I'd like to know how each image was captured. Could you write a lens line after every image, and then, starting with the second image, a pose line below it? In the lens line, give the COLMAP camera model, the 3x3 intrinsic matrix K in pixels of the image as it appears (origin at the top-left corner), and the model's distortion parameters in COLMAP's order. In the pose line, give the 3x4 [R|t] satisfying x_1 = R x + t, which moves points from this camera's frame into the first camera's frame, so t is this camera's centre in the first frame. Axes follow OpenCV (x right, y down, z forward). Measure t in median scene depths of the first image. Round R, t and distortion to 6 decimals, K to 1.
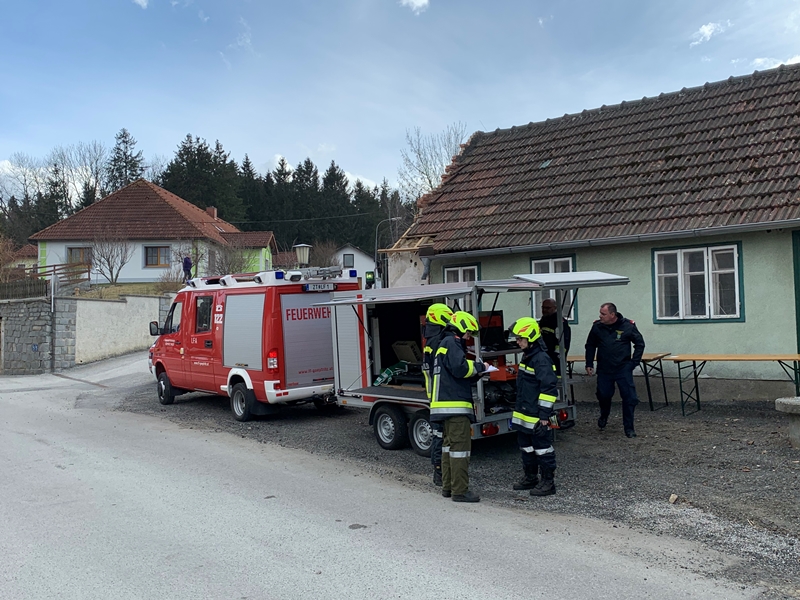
lens RADIAL K [[823.9, 0, 394.4], [0, 823.9, 296.2], [0, 0, 1]] dist [0.059610, 0.000000]
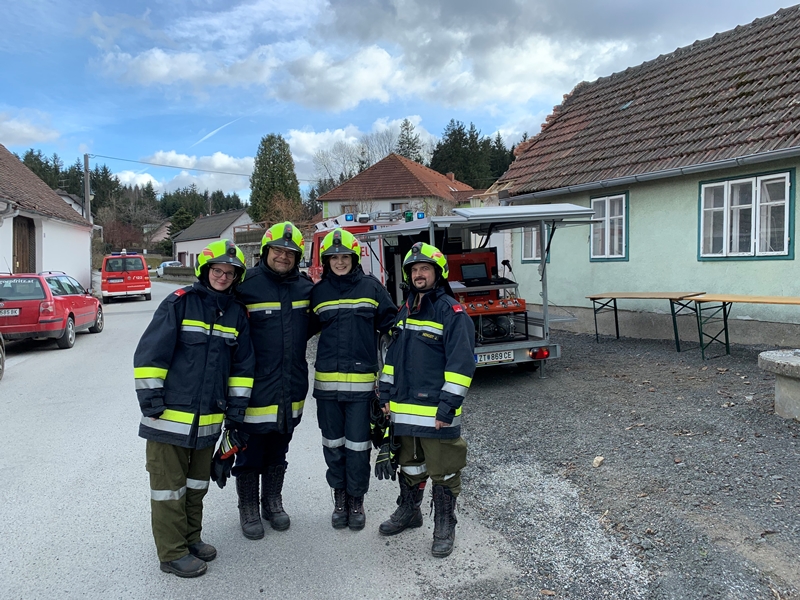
lens RADIAL K [[599.6, 0, 406.6], [0, 599.6, 303.4], [0, 0, 1]] dist [0.012988, -0.014191]
pose [[0.937556, 0.031001, -0.346450, 0.222252], [0.005453, 0.994588, 0.103755, 0.007338], [0.347791, -0.099165, 0.932313, 0.213089]]
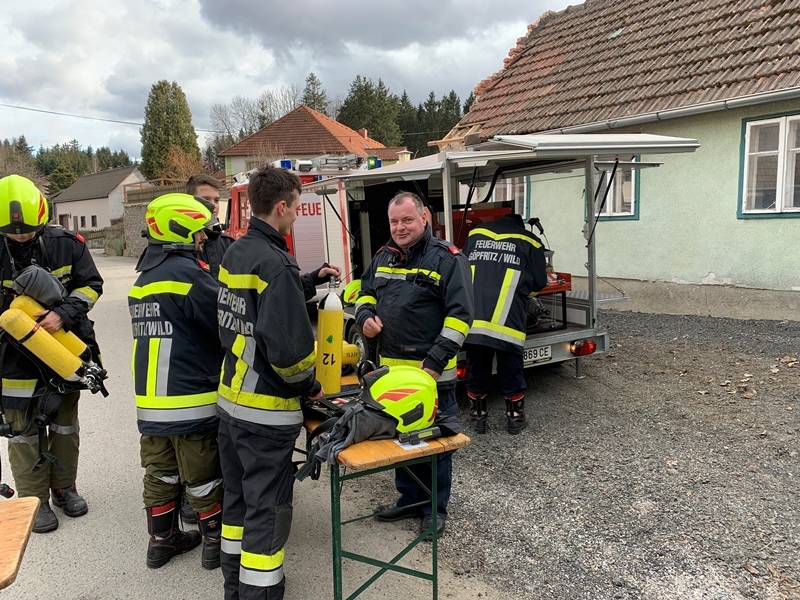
lens RADIAL K [[599.6, 0, 399.8], [0, 599.6, 296.2], [0, 0, 1]] dist [0.012988, -0.014191]
pose [[0.978593, 0.026242, -0.204127, 0.111992], [0.005826, 0.987908, 0.154933, 0.014432], [0.205725, -0.152806, 0.966606, 0.354221]]
